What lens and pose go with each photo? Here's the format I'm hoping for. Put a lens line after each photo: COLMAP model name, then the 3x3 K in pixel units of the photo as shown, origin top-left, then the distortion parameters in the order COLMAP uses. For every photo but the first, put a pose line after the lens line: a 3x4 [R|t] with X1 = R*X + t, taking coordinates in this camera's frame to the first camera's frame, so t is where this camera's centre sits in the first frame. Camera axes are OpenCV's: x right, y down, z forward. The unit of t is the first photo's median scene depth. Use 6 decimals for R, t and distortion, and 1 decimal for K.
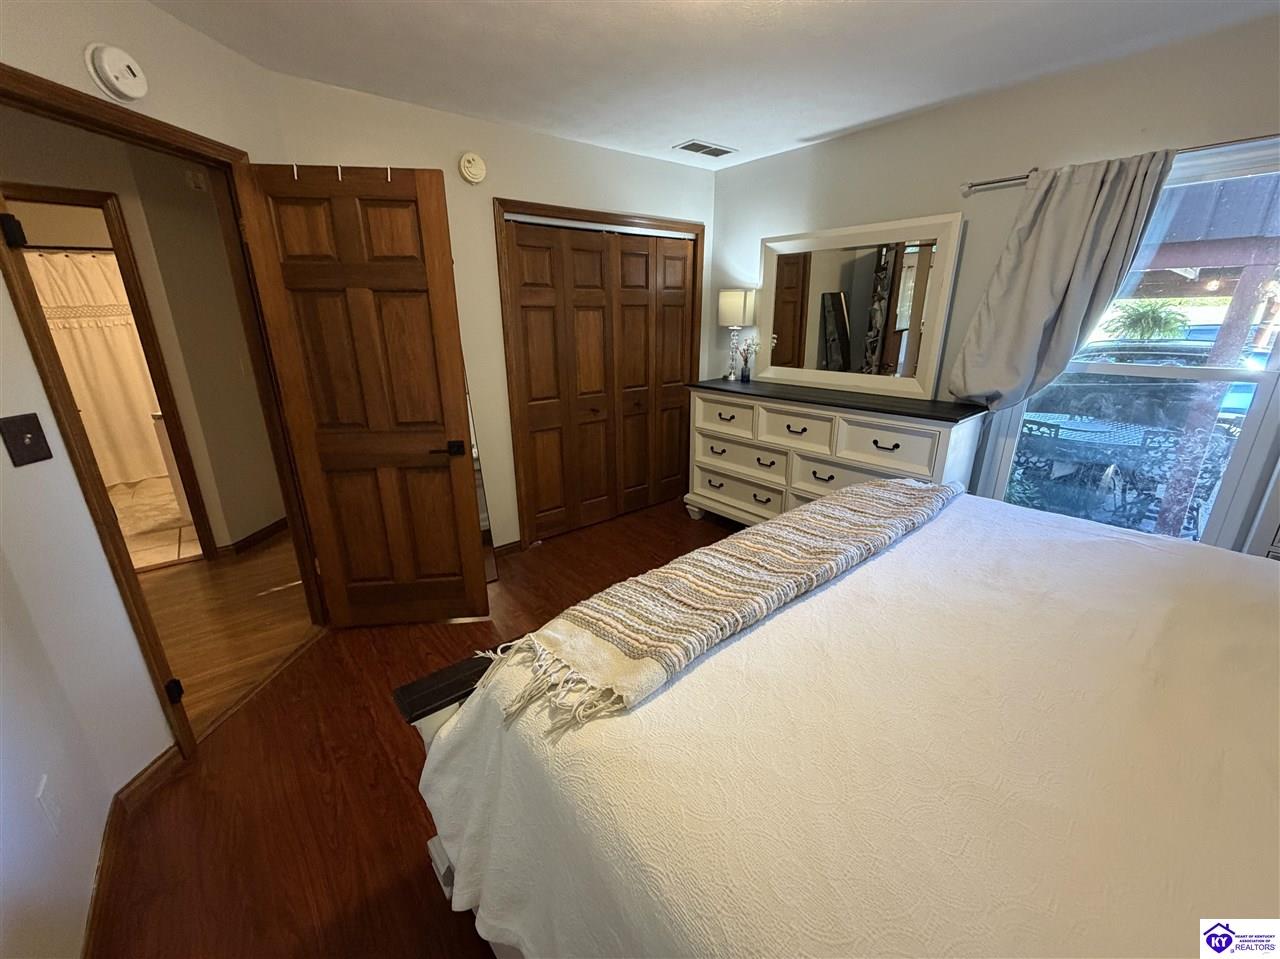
lens RADIAL K [[508.7, 0, 634.3], [0, 508.7, 478.5], [0, 0, 1]] dist [-0.003246, -0.000091]
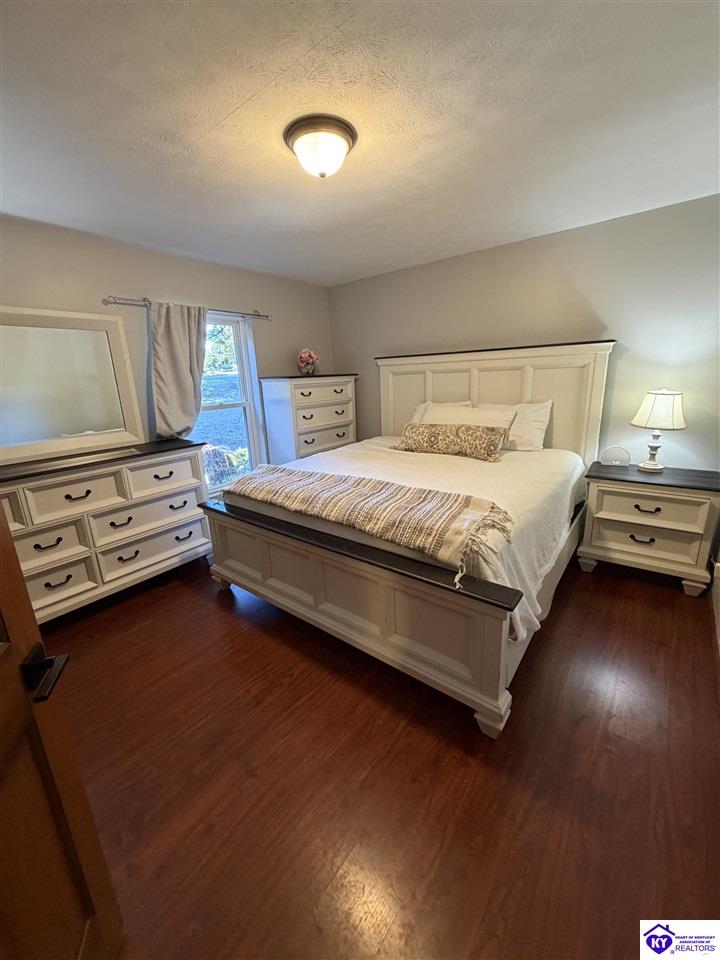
lens RADIAL K [[381.5, 0, 360.0], [0, 381.5, 480.0], [0, 0, 1]] dist [-0.003246, -0.000091]
pose [[-0.212816, -0.239347, 0.947324, -0.549060], [0.344031, 0.889093, 0.301921, -0.166868], [-0.914523, 0.390163, -0.106870, 0.565905]]
